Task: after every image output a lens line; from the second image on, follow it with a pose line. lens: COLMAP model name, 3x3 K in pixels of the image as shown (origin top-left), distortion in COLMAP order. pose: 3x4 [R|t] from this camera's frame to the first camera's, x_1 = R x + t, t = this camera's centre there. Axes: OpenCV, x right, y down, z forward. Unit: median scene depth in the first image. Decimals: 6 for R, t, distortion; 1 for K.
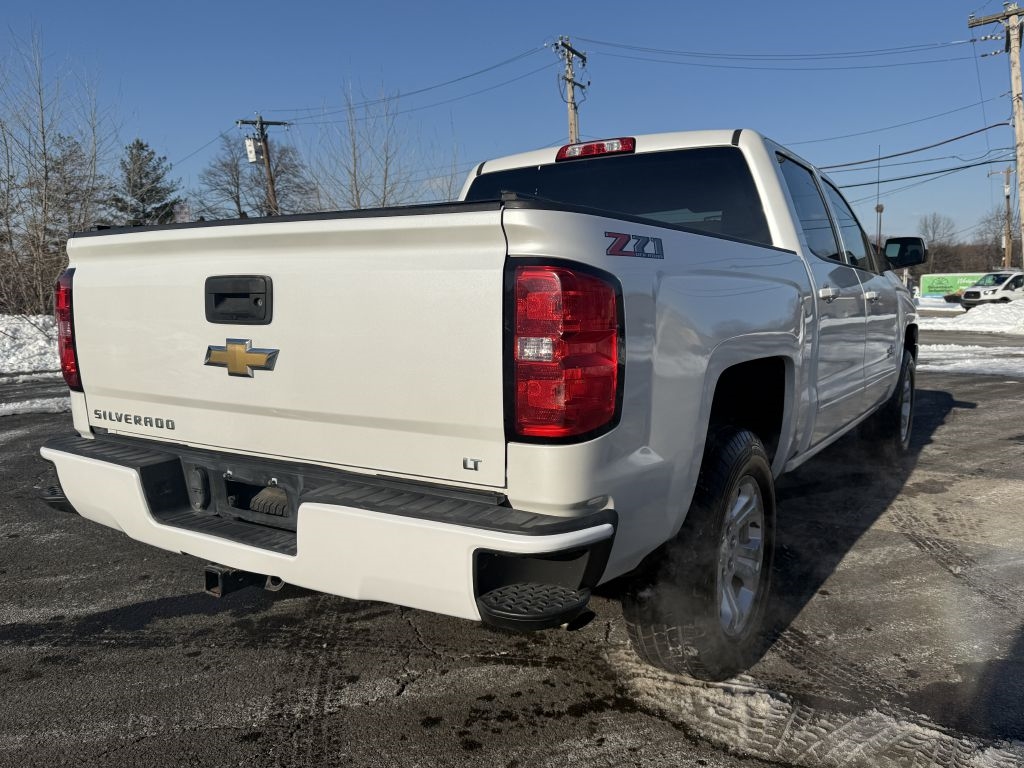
lens RADIAL K [[785.8, 0, 511.9], [0, 785.8, 420.7], [0, 0, 1]] dist [0.090236, -0.110626]
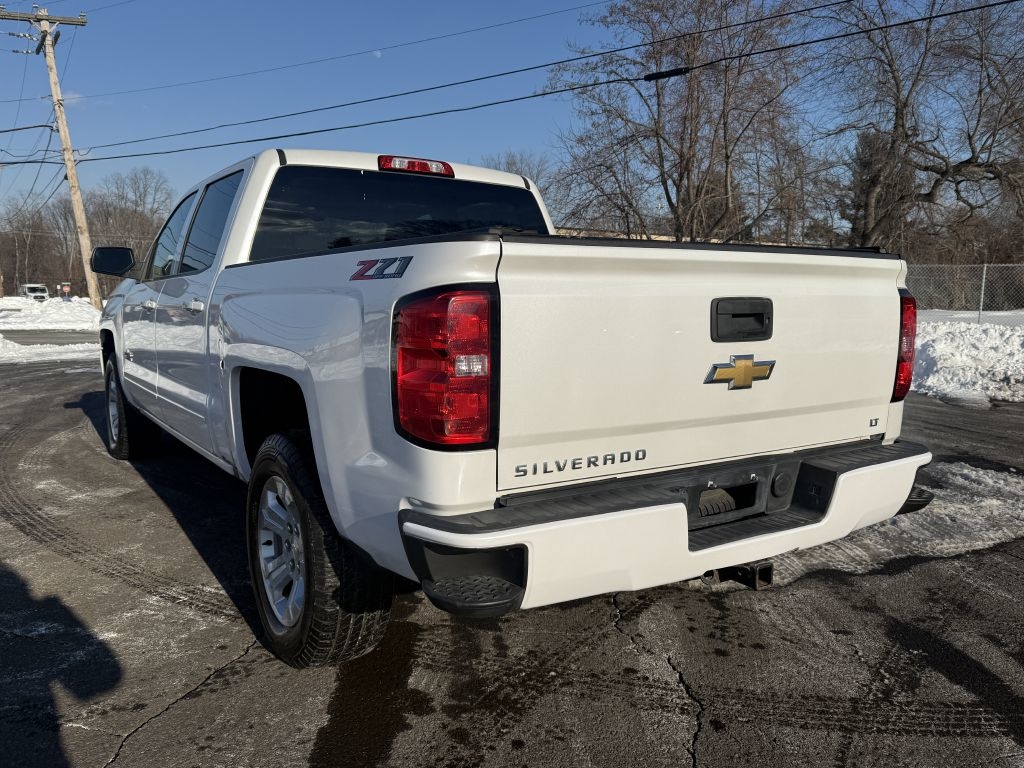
lens RADIAL K [[785.8, 0, 511.9], [0, 785.8, 420.7], [0, 0, 1]] dist [0.090236, -0.110626]
pose [[0.393446, -0.135309, 0.909336, -1.196713], [0.131385, 0.987233, 0.090053, -0.124386], [-0.909911, 0.084043, 0.406200, 0.690655]]
